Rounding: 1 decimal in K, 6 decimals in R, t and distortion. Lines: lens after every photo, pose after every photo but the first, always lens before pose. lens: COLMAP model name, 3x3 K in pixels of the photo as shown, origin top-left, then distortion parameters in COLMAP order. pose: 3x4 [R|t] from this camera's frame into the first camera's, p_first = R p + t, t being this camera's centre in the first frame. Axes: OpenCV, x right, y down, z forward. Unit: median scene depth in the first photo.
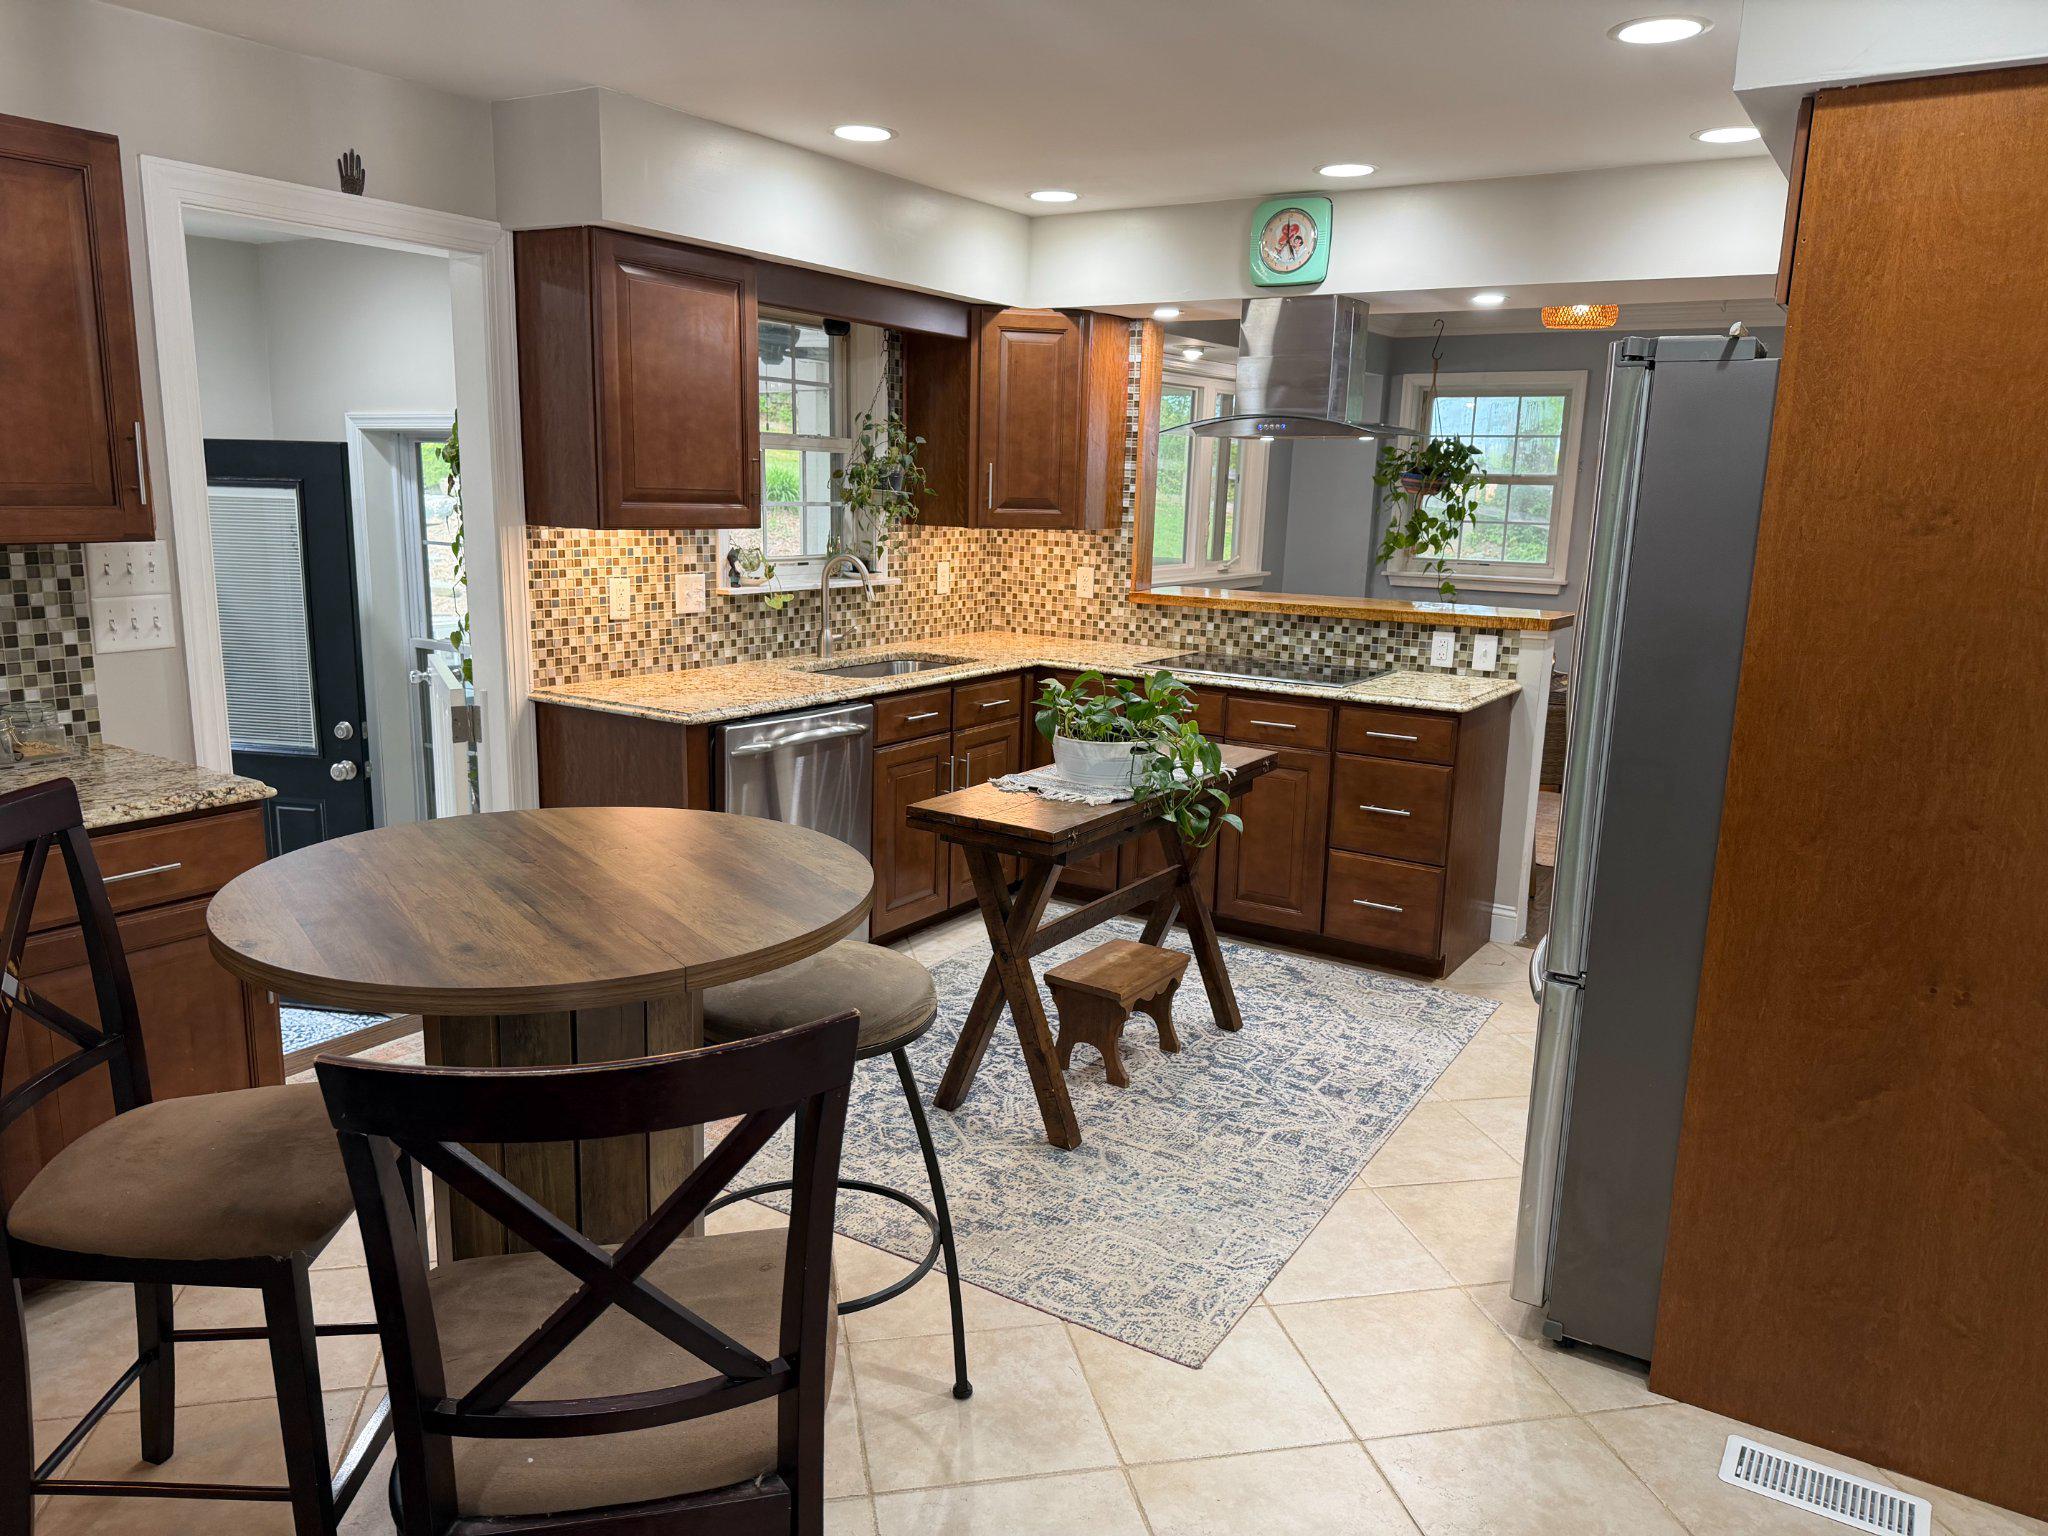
lens RADIAL K [[1420.7, 0, 1018.5], [0, 1420.7, 774.1], [0, 0, 1]] dist [0.190075, -0.365138]
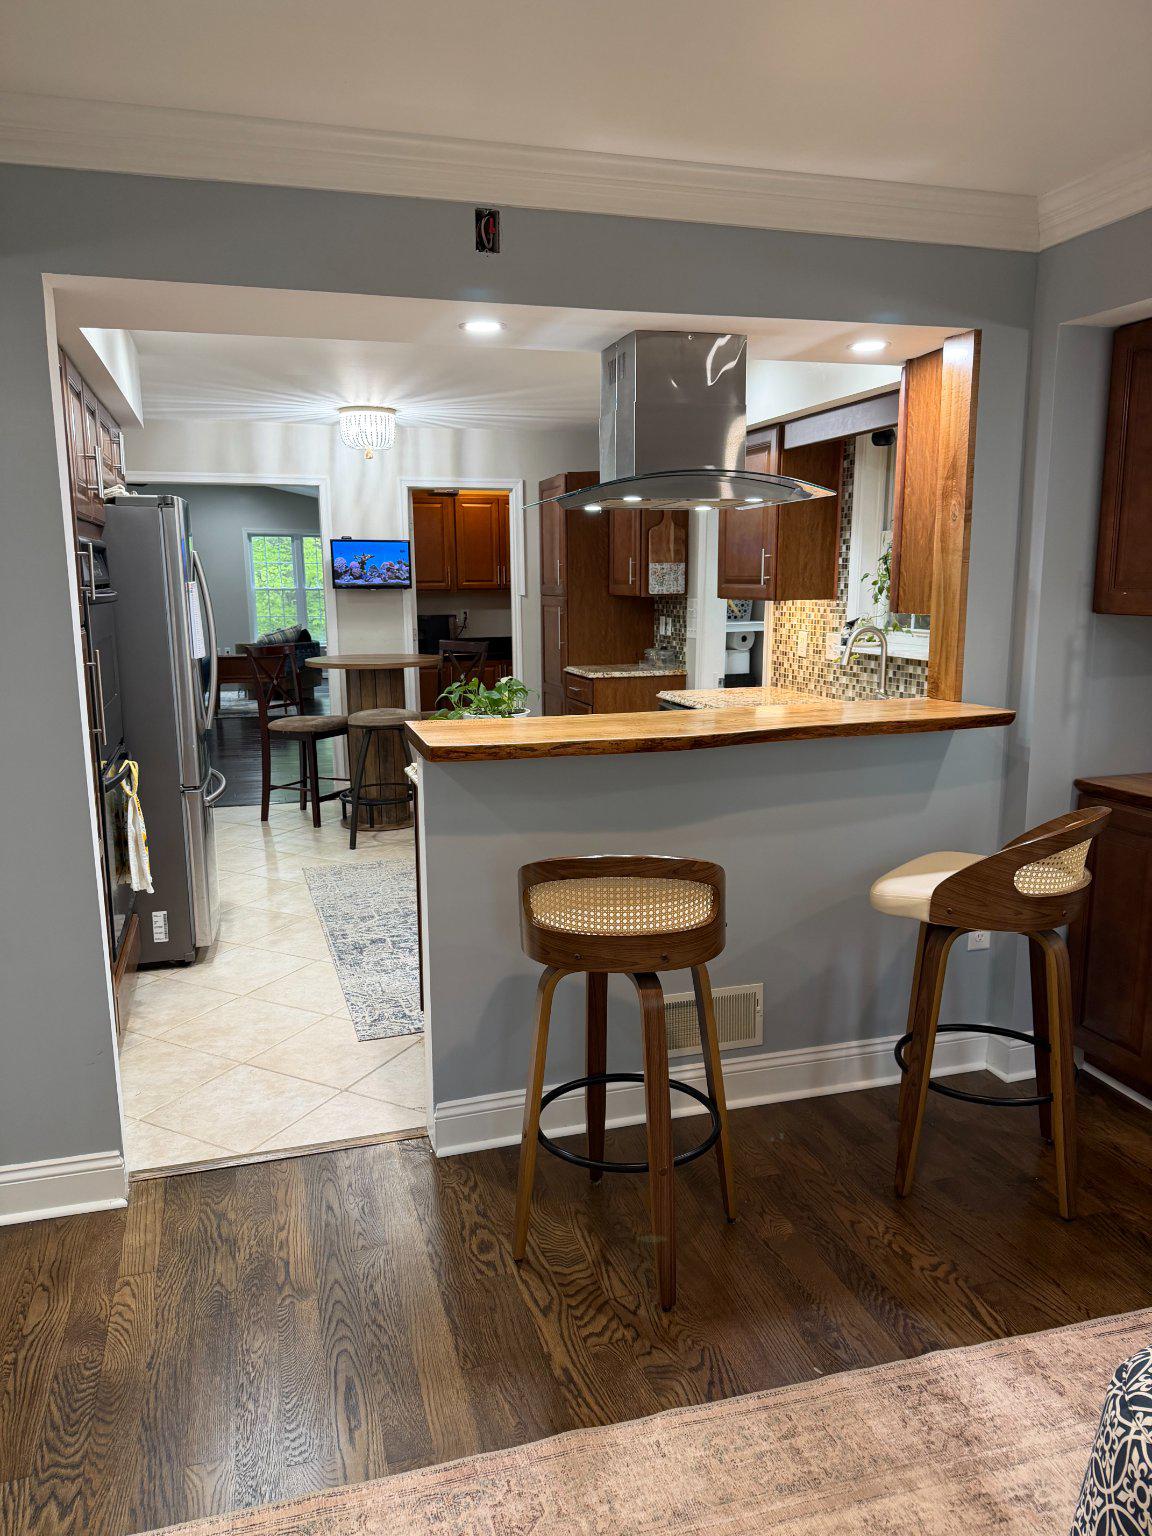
lens RADIAL K [[1065.5, 0, 576.0], [0, 1065.5, 768.0], [0, 0, 1]] dist [0.190075, -0.365138]
pose [[-0.638534, 0.112650, -0.761304, 0.728952], [-0.167478, 0.945181, 0.280328, -0.251245], [0.751149, 0.306501, -0.584664, 1.363777]]
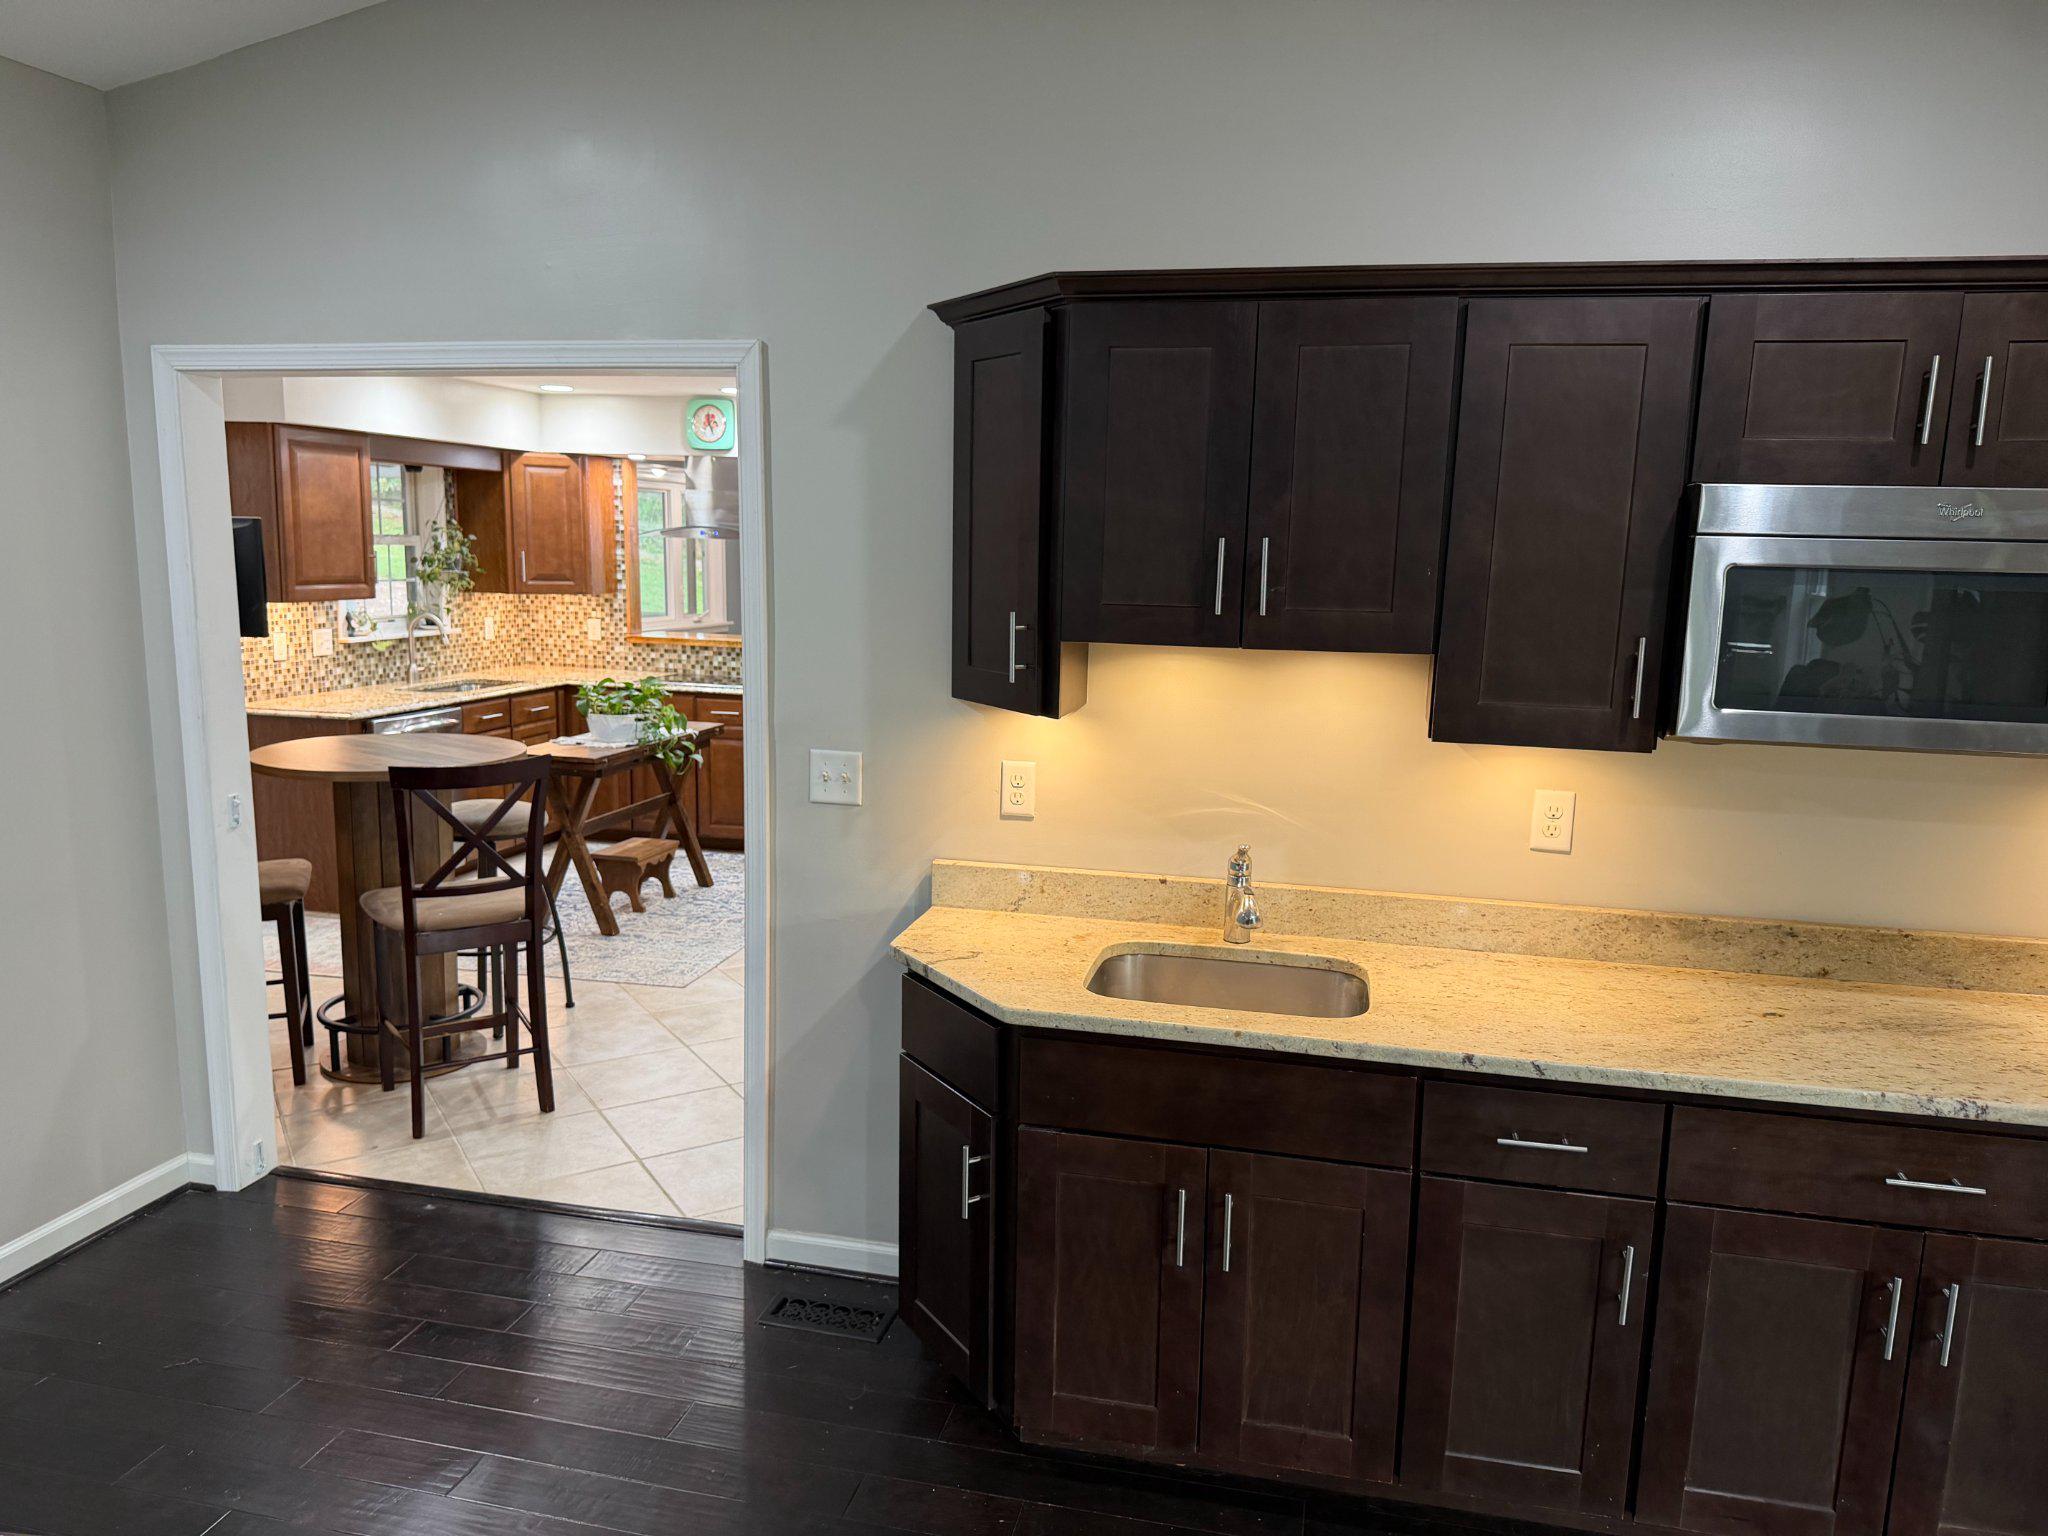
lens RADIAL K [[1420.7, 0, 1018.5], [0, 1420.7, 774.1], [0, 0, 1]] dist [0.190075, -0.365138]
pose [[0.941024, -0.061394, 0.332722, -0.052661], [0.073111, 0.997063, -0.022801, 0.092703], [-0.330346, 0.045782, 0.942749, -0.623857]]
